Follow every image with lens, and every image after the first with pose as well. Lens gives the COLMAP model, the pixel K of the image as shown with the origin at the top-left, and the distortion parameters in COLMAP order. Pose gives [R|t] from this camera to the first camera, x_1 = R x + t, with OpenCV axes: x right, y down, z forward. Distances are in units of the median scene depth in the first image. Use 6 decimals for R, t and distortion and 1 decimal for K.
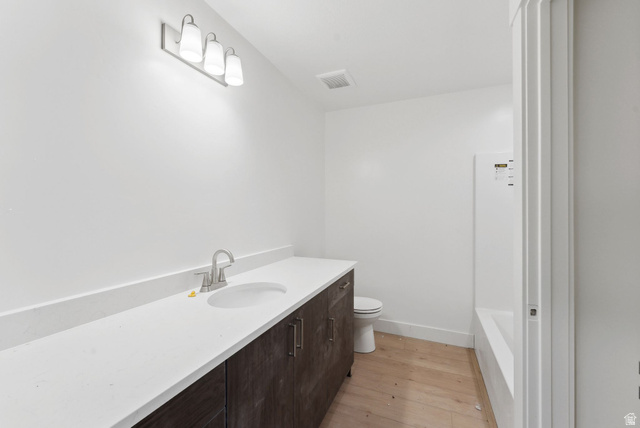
lens RADIAL K [[294.6, 0, 317.6], [0, 294.6, 211.2], [0, 0, 1]] dist [0.000399, -0.000436]
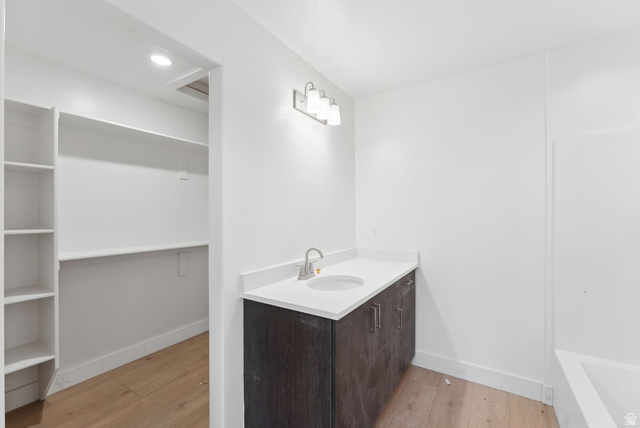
lens RADIAL K [[294.6, 0, 317.6], [0, 294.6, 211.2], [0, 0, 1]] dist [0.000399, -0.000436]
pose [[0.988156, -0.004498, -0.153386, -0.116722], [0.001155, 0.999760, -0.021875, 0.000728], [0.153447, 0.021439, 0.987924, -0.272046]]
